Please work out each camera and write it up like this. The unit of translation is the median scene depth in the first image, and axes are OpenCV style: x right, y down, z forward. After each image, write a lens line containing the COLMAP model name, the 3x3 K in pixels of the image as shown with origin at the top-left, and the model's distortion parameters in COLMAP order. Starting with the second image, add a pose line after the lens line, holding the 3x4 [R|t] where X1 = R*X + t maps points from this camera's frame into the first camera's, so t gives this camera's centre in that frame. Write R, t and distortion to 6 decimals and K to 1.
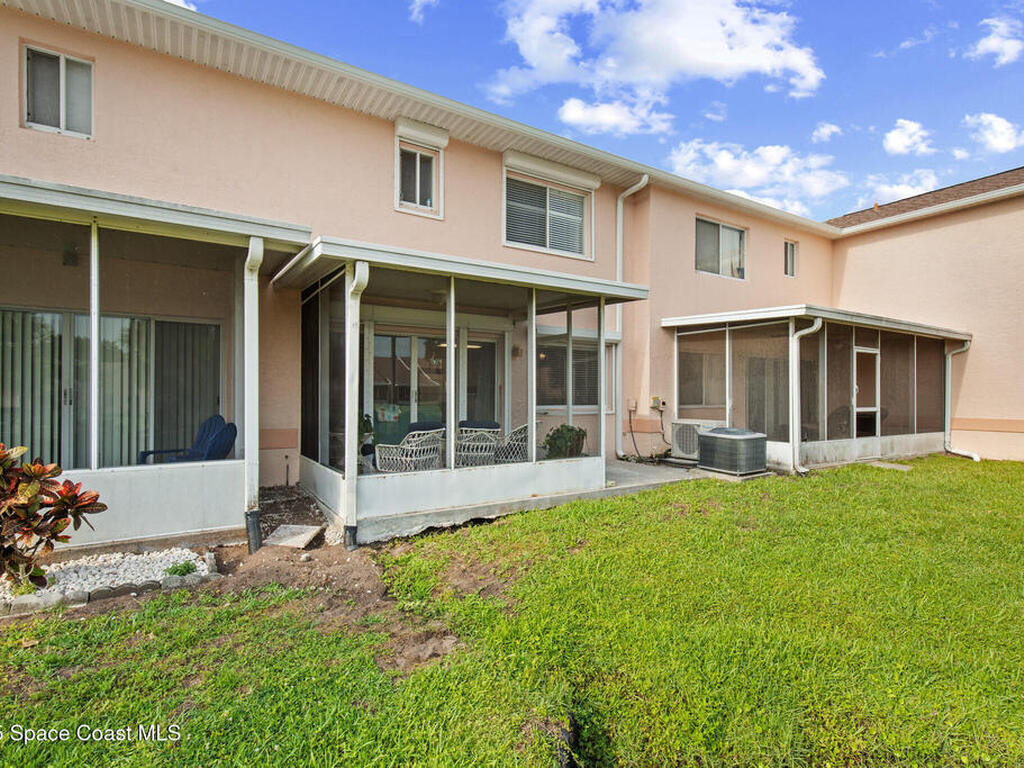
lens RADIAL K [[517.6, 0, 512.0], [0, 517.6, 390.3], [0, 0, 1]] dist [-0.000143, -0.000665]
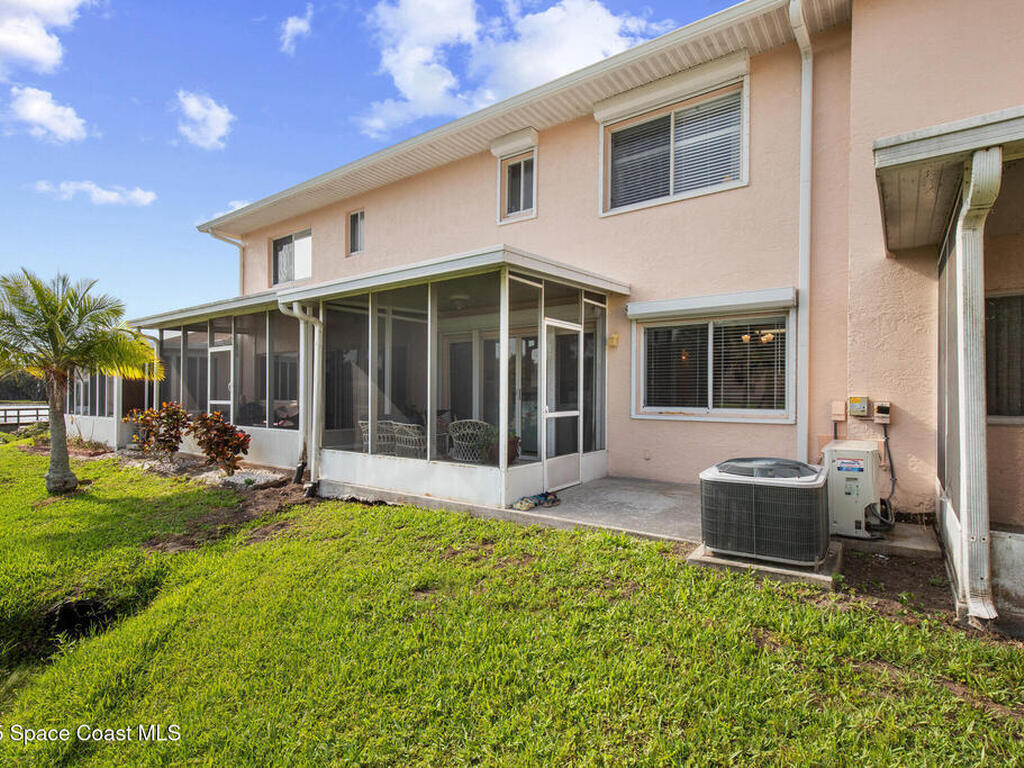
lens RADIAL K [[517.6, 0, 512.0], [0, 517.6, 390.3], [0, 0, 1]] dist [-0.000143, -0.000665]
pose [[0.375314, -0.014435, -0.926785, 0.813166], [-0.002300, 0.999861, -0.016505, 0.019700], [0.926895, 0.008326, 0.375228, 0.630790]]
